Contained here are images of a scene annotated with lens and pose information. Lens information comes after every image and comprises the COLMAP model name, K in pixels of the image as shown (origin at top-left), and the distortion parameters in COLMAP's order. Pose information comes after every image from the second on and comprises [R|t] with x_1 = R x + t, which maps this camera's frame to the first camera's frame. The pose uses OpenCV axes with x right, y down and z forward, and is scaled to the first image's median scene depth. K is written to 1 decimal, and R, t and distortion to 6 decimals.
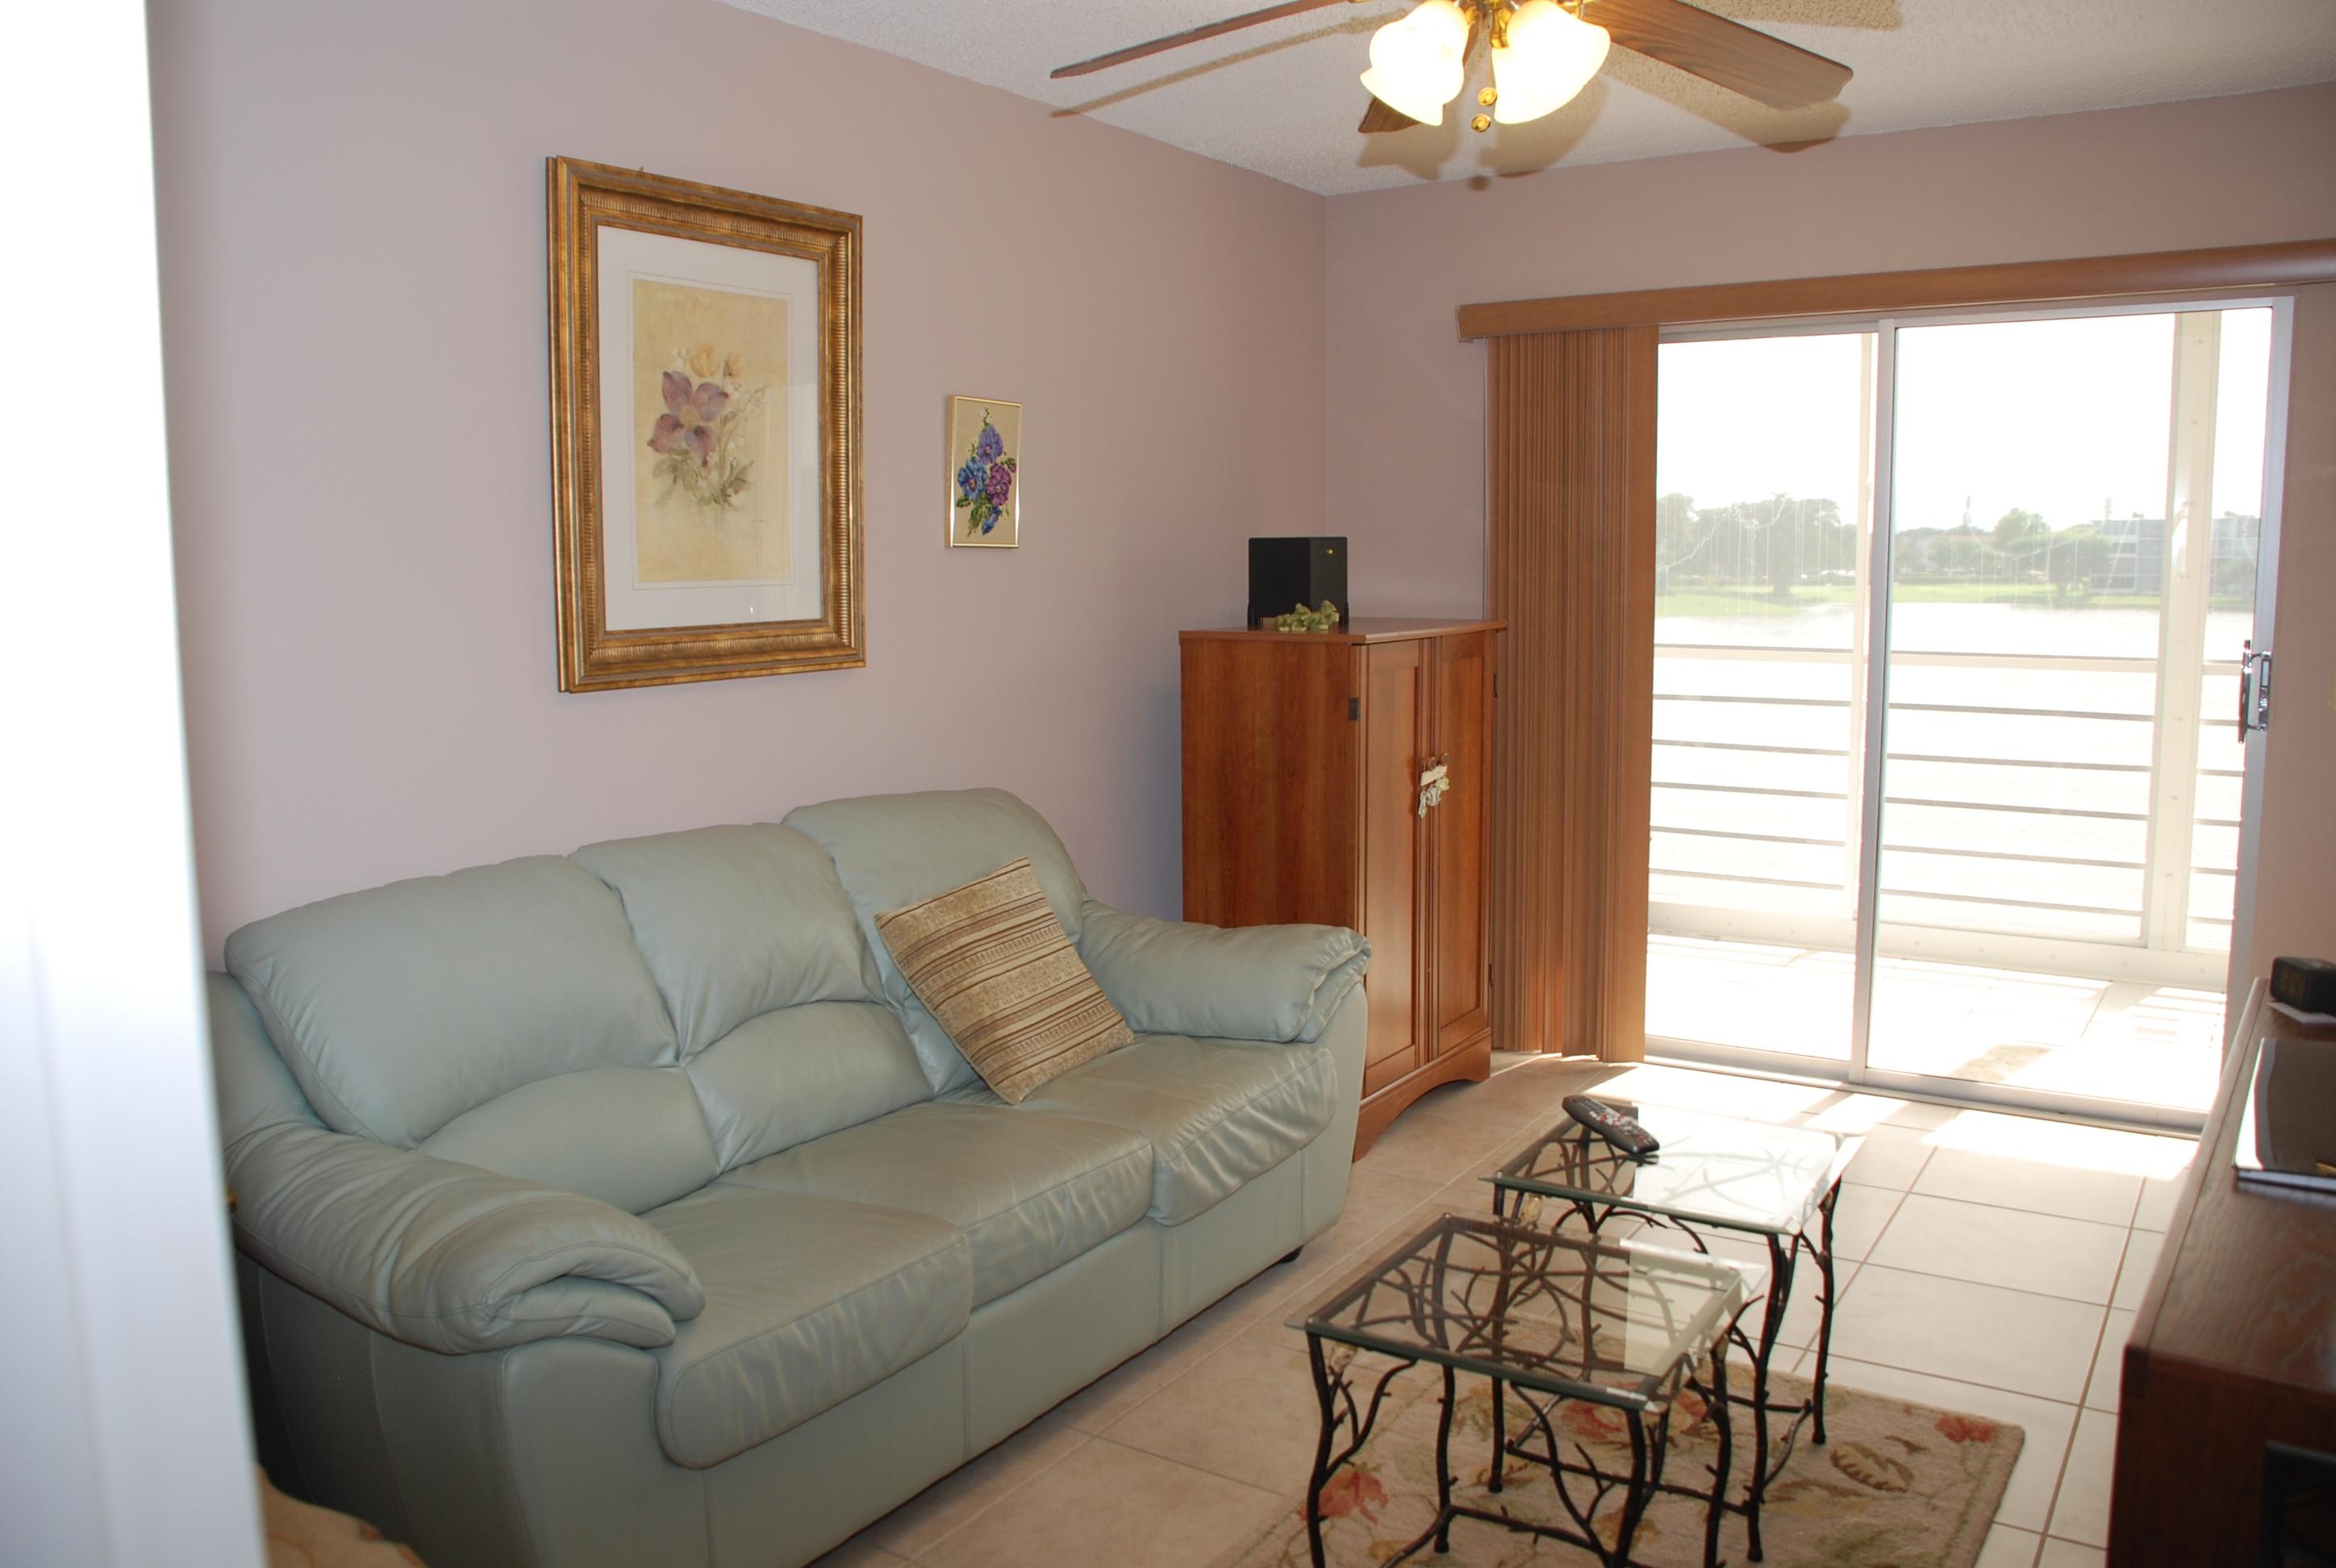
lens RADIAL K [[1809.8, 0, 1129.0], [0, 1809.8, 790.1], [0, 0, 1]] dist [-0.148679, 0.098271]
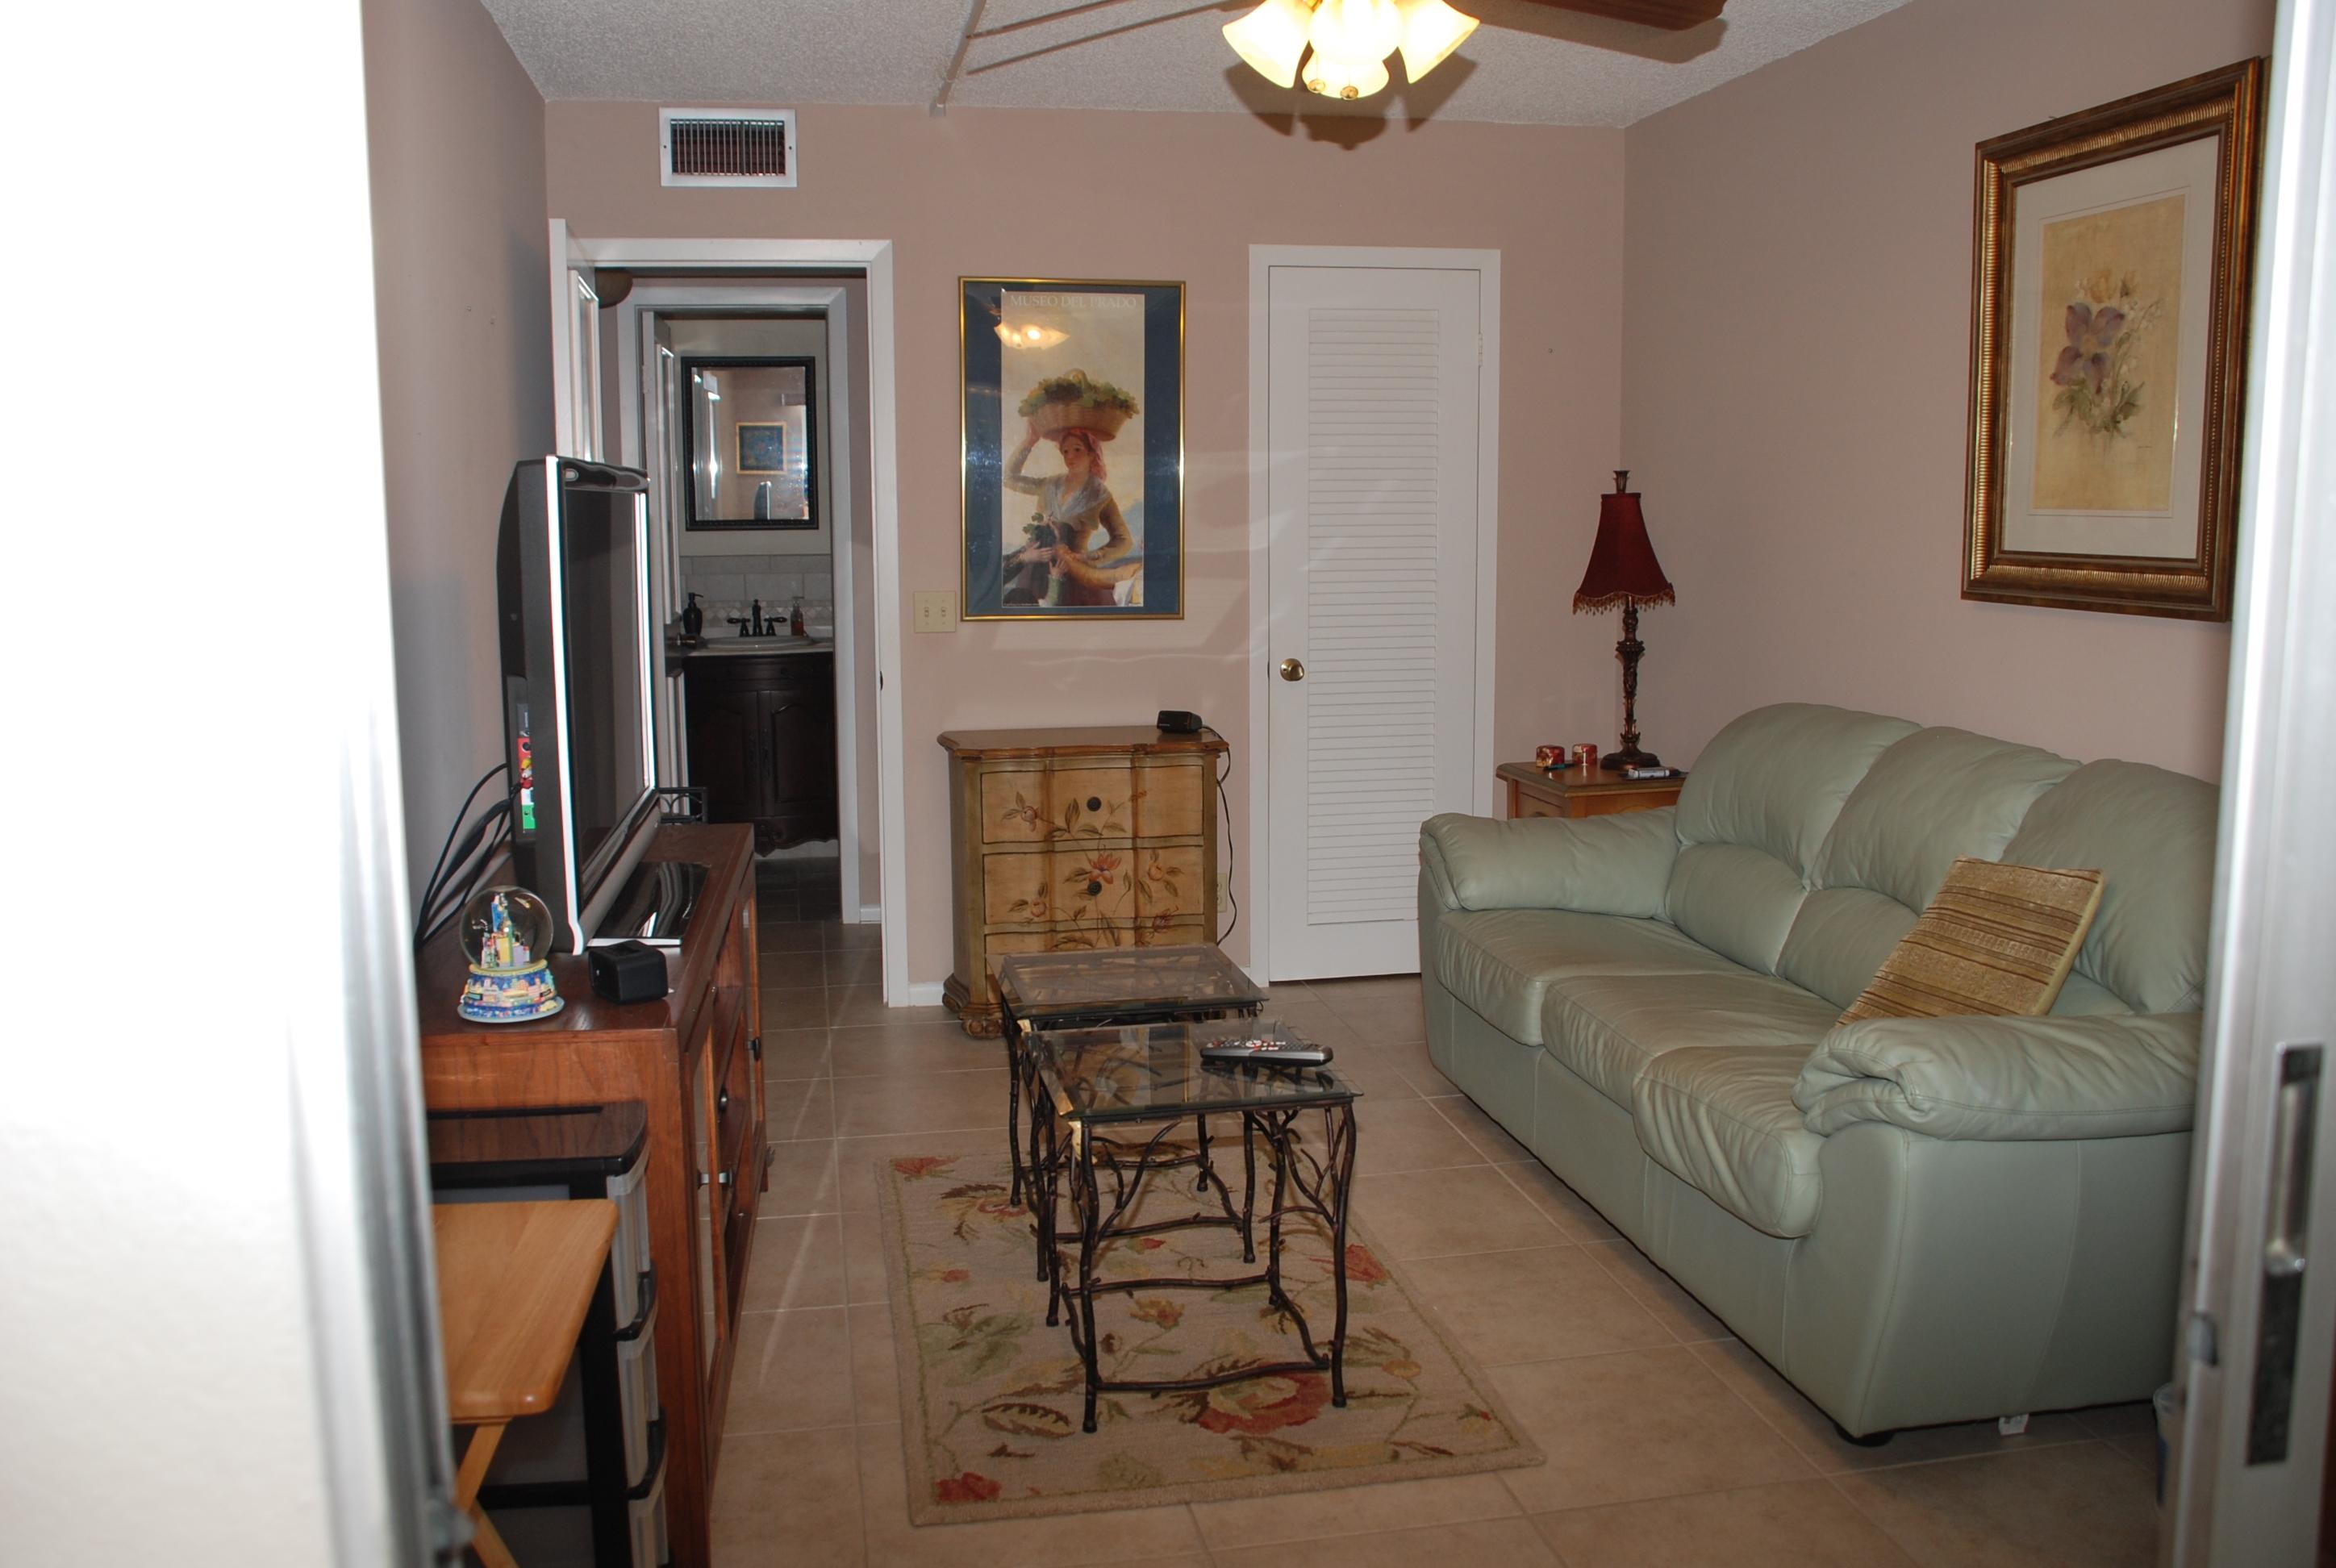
lens RADIAL K [[2012.2, 0, 1168.0], [0, 2012.2, 784.0], [0, 0, 1]] dist [-0.135228, 0.195637]
pose [[-0.713394, 0.113959, -0.691436, 0.926305], [-0.080233, 0.966917, 0.242143, -0.197993], [0.696155, 0.228220, -0.680649, 1.457618]]
